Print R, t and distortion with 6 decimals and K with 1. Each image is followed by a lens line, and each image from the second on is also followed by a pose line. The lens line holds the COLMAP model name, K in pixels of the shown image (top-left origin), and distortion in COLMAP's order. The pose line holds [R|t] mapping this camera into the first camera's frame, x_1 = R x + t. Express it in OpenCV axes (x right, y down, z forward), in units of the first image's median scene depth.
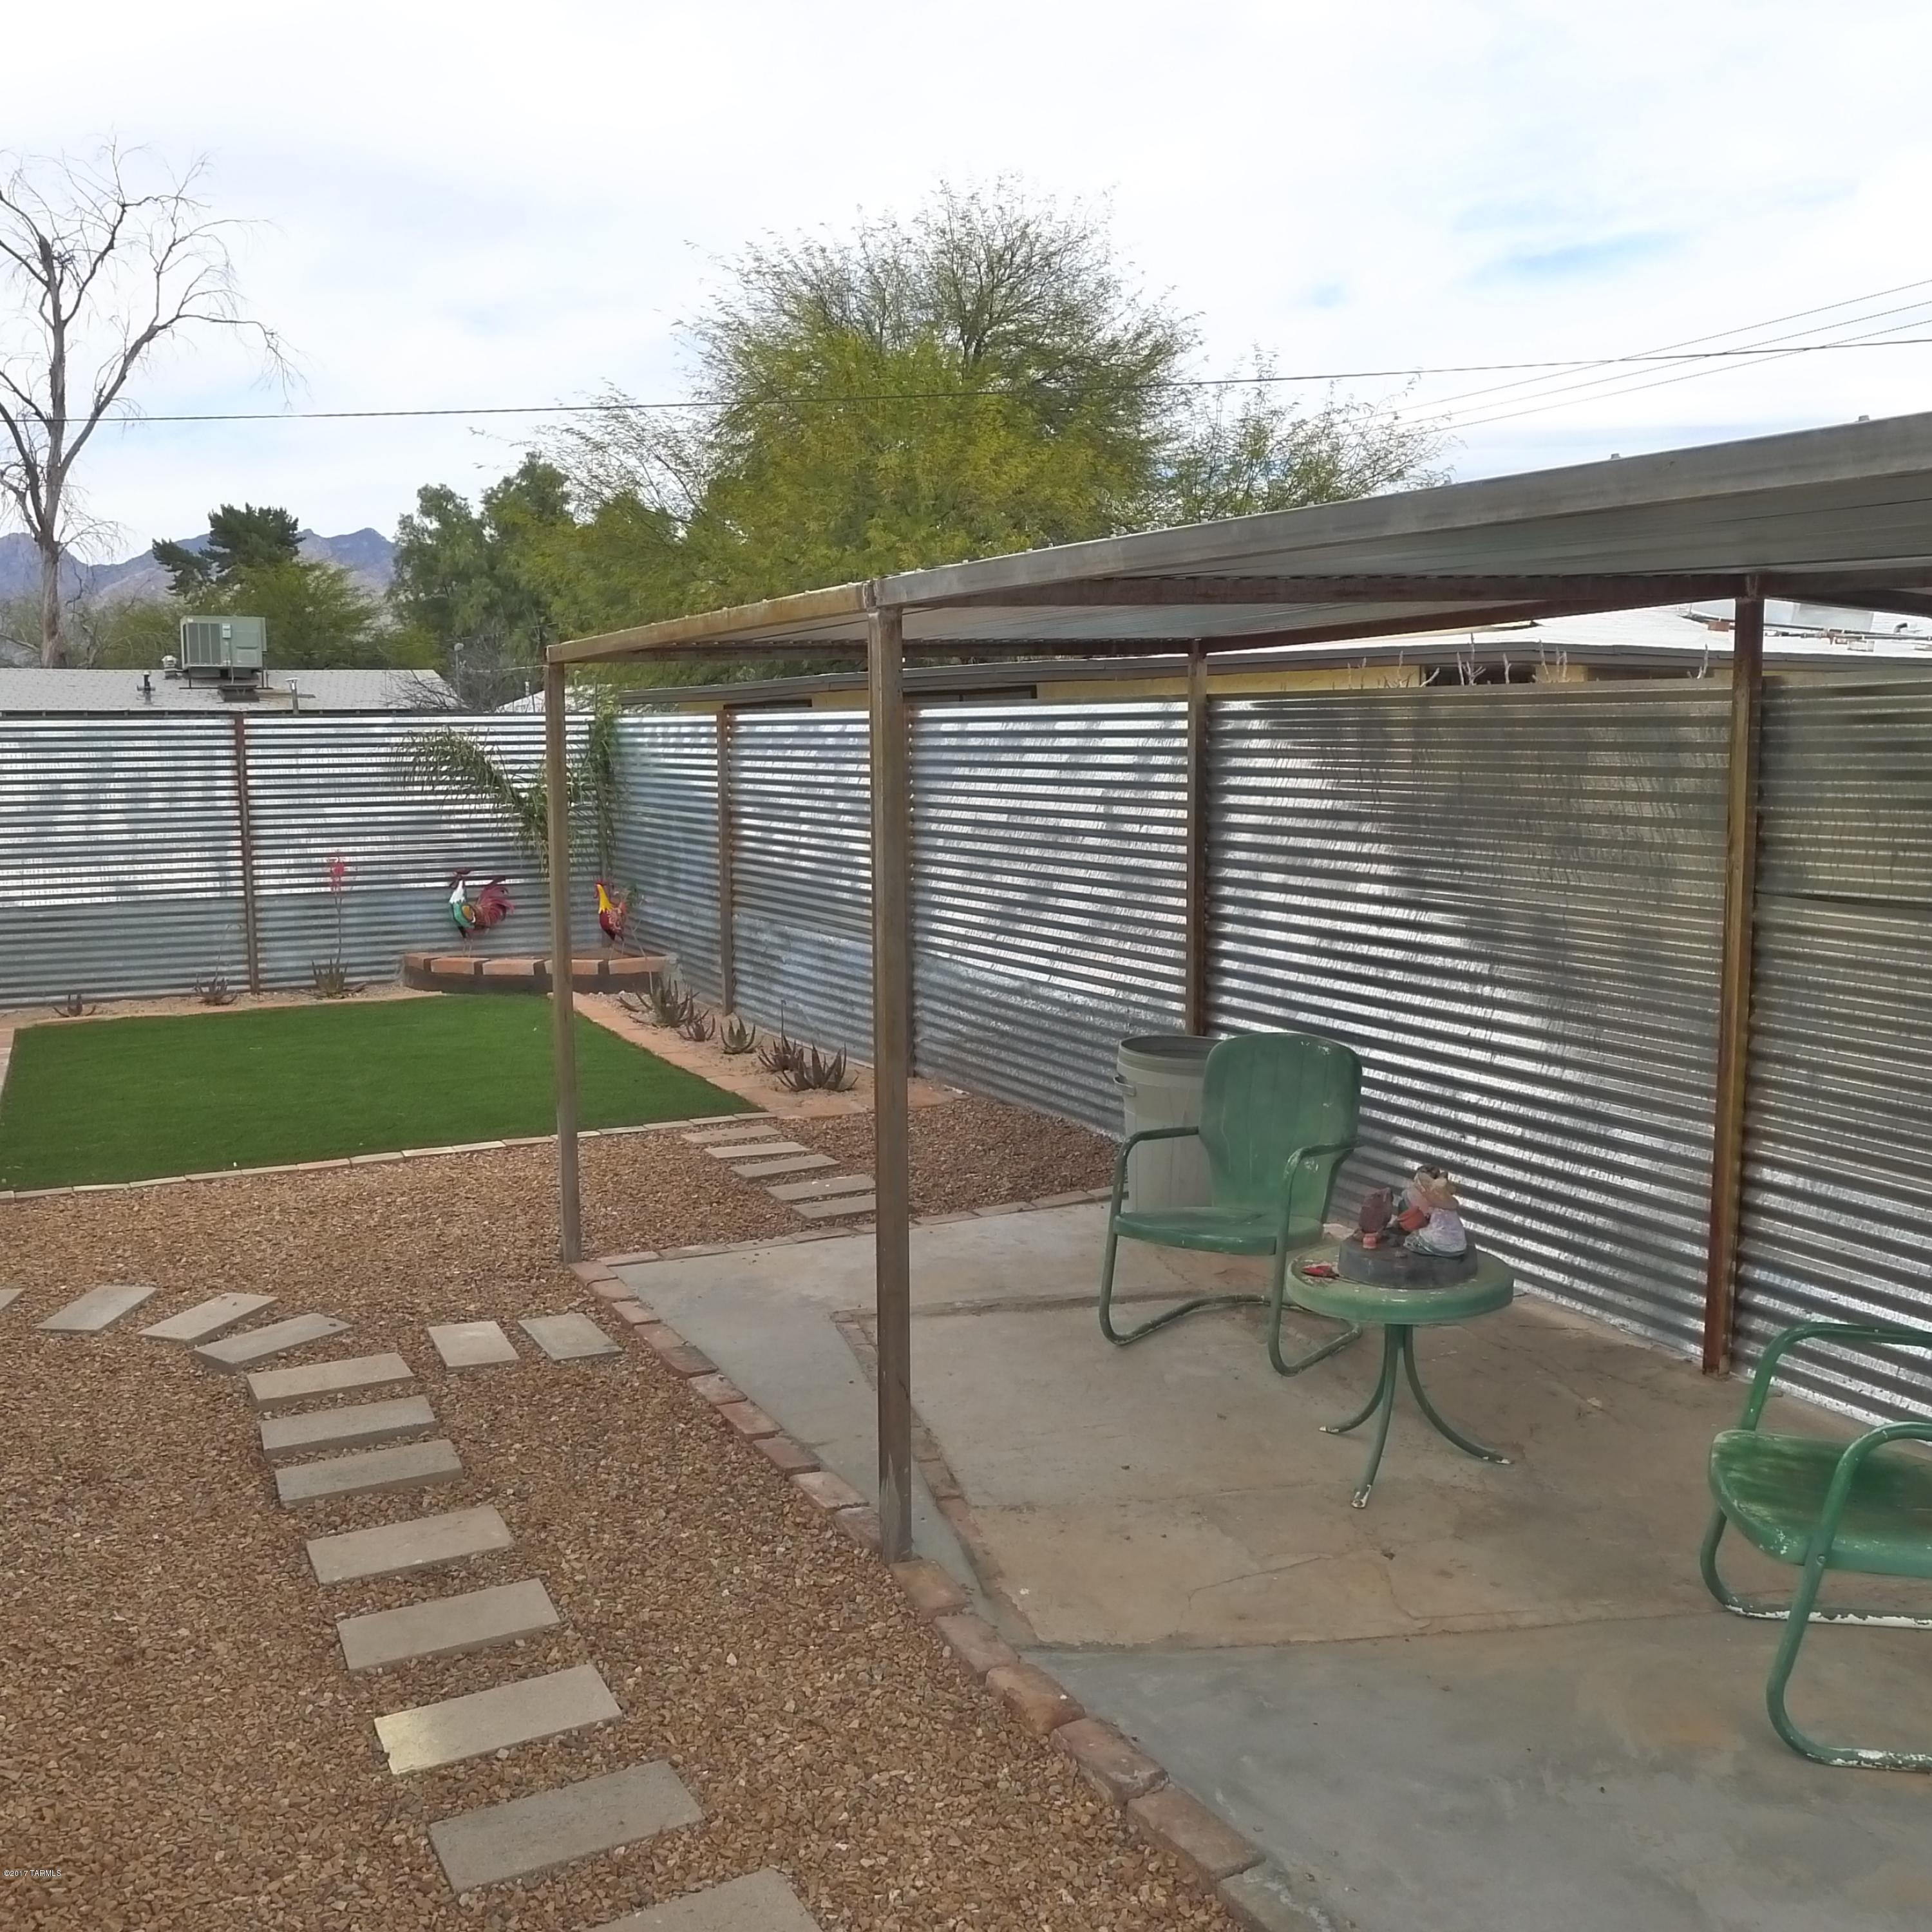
lens RADIAL K [[1889.7, 0, 965.5], [0, 1889.7, 964.6], [0, 0, 1]] dist [-0.018809, 0.000000]
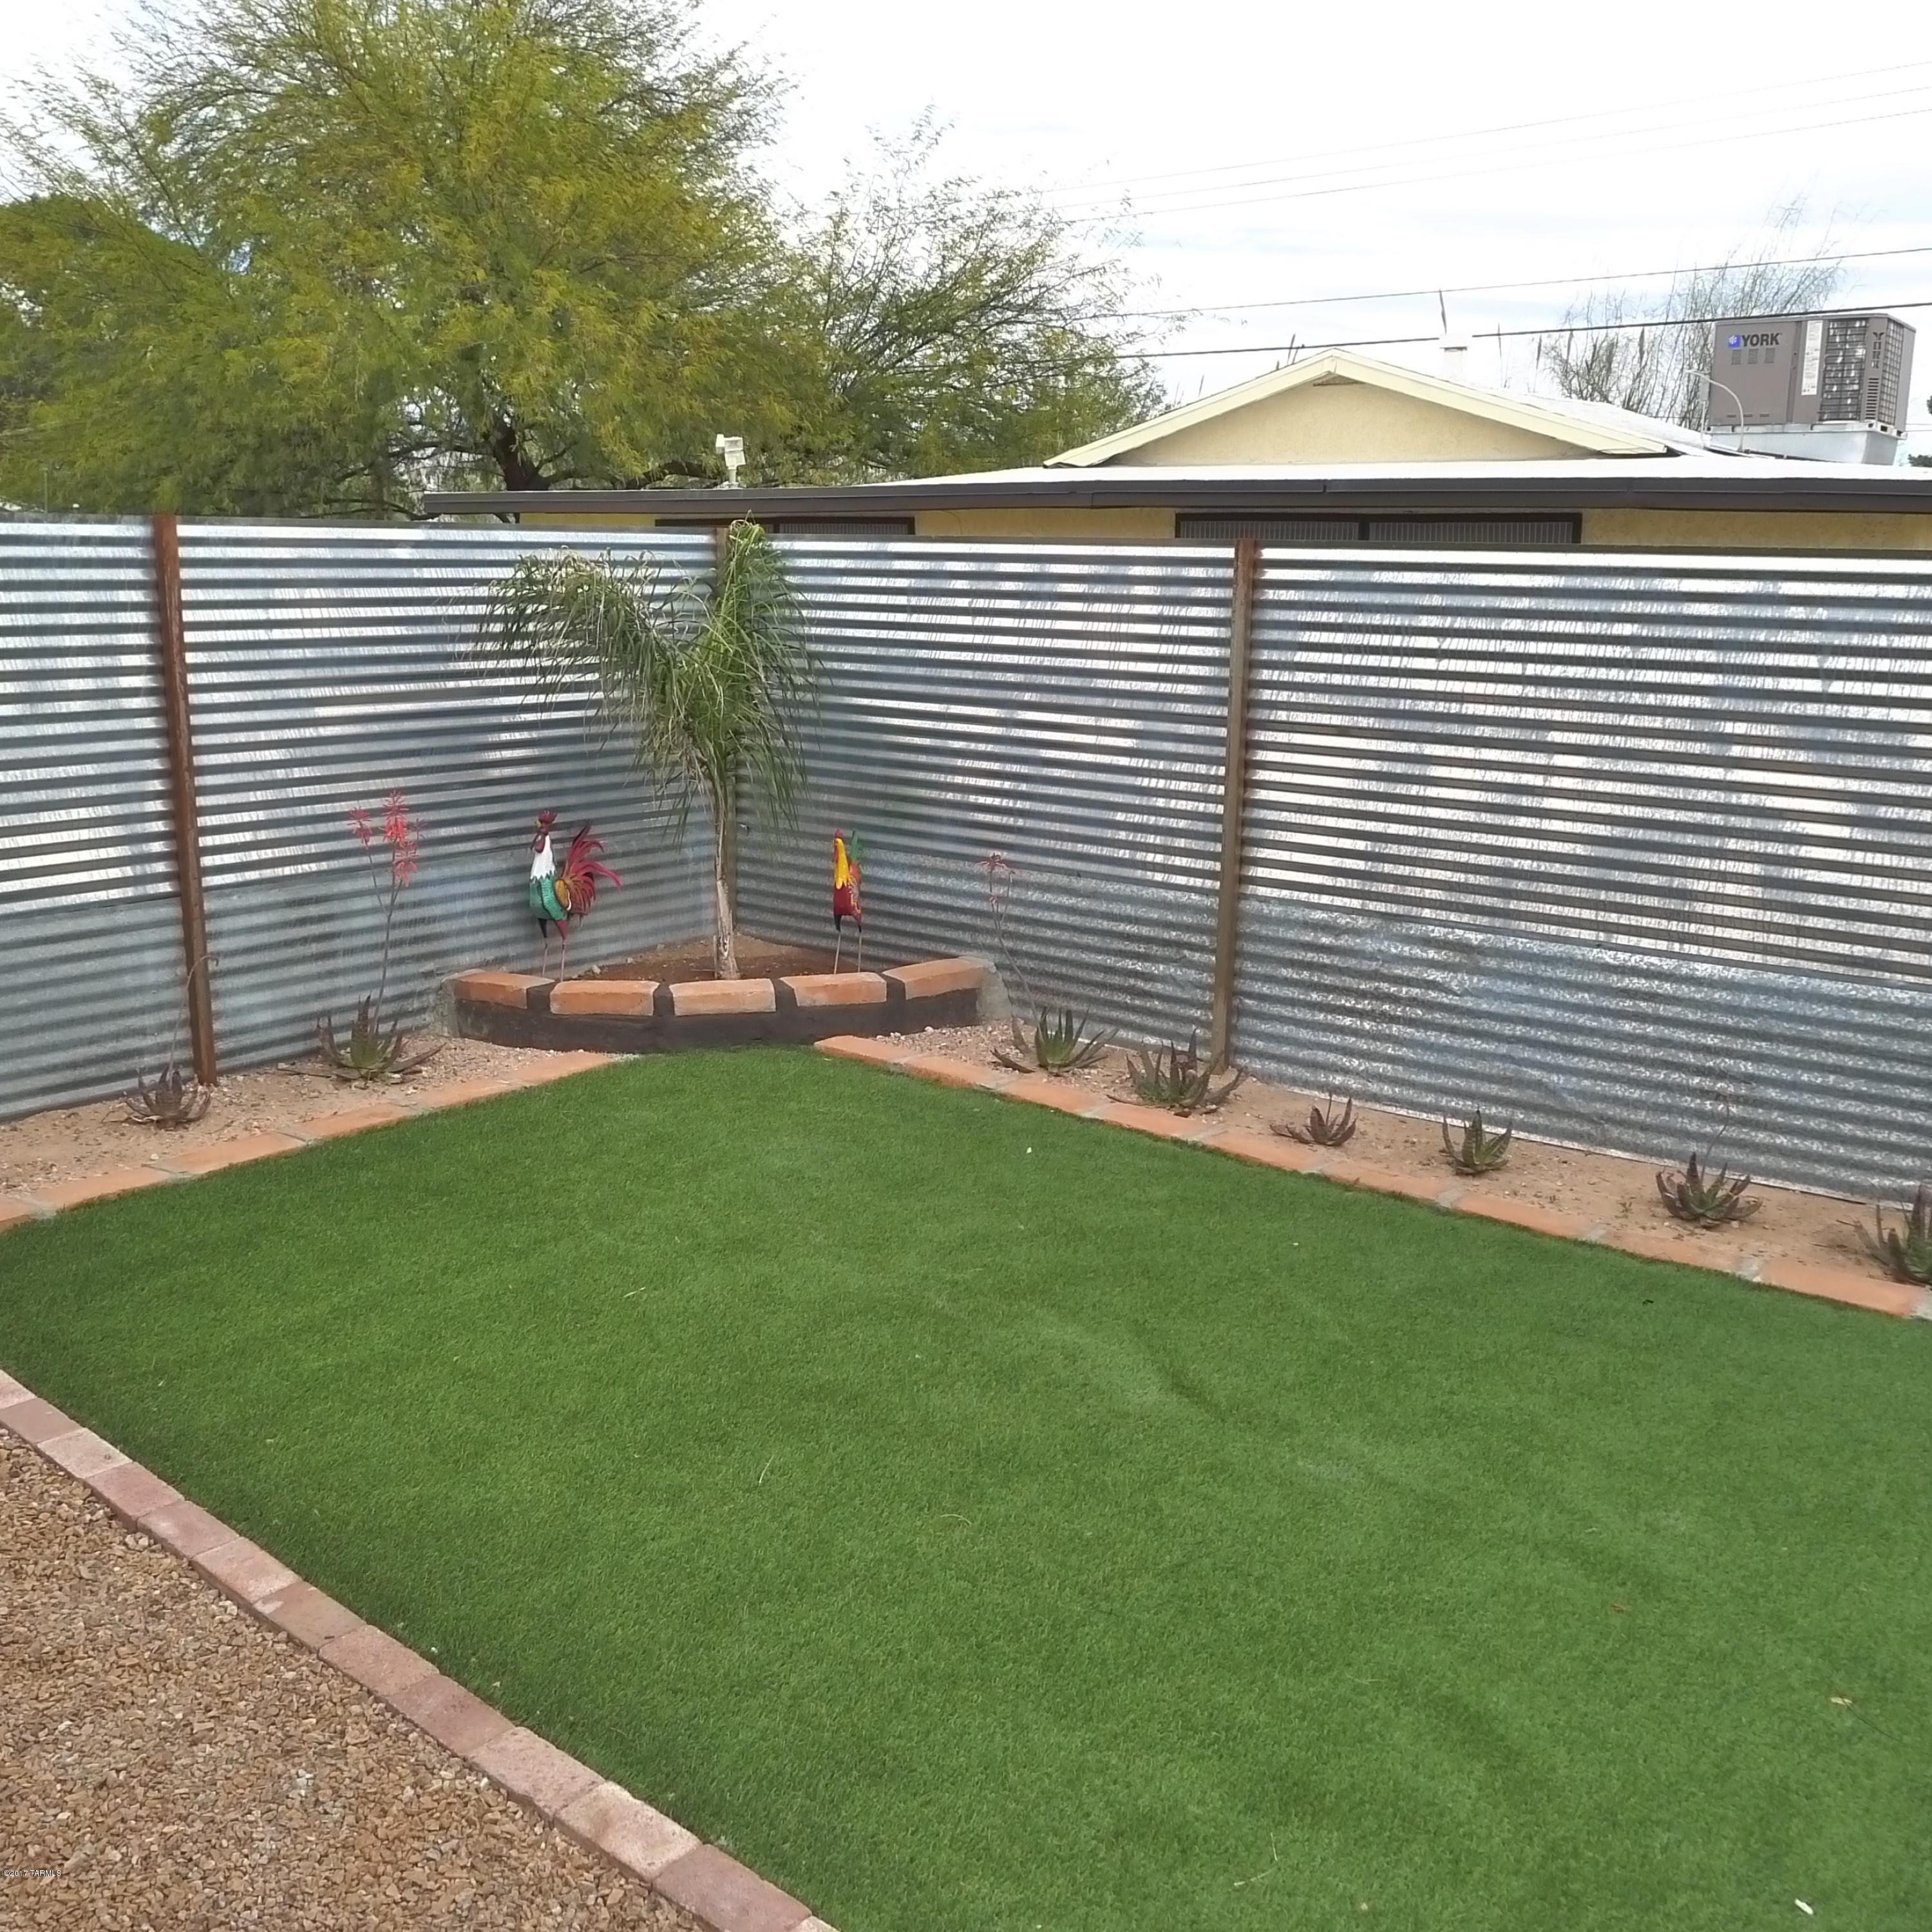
lens RADIAL K [[1889.7, 0, 966.9], [0, 1889.7, 967.9], [0, 0, 1]] dist [-0.018809, 0.000000]
pose [[0.907841, -0.066606, 0.413990, -0.401569], [0.027207, 0.994580, 0.100354, -0.060298], [-0.418430, -0.079843, 0.904733, 0.469293]]
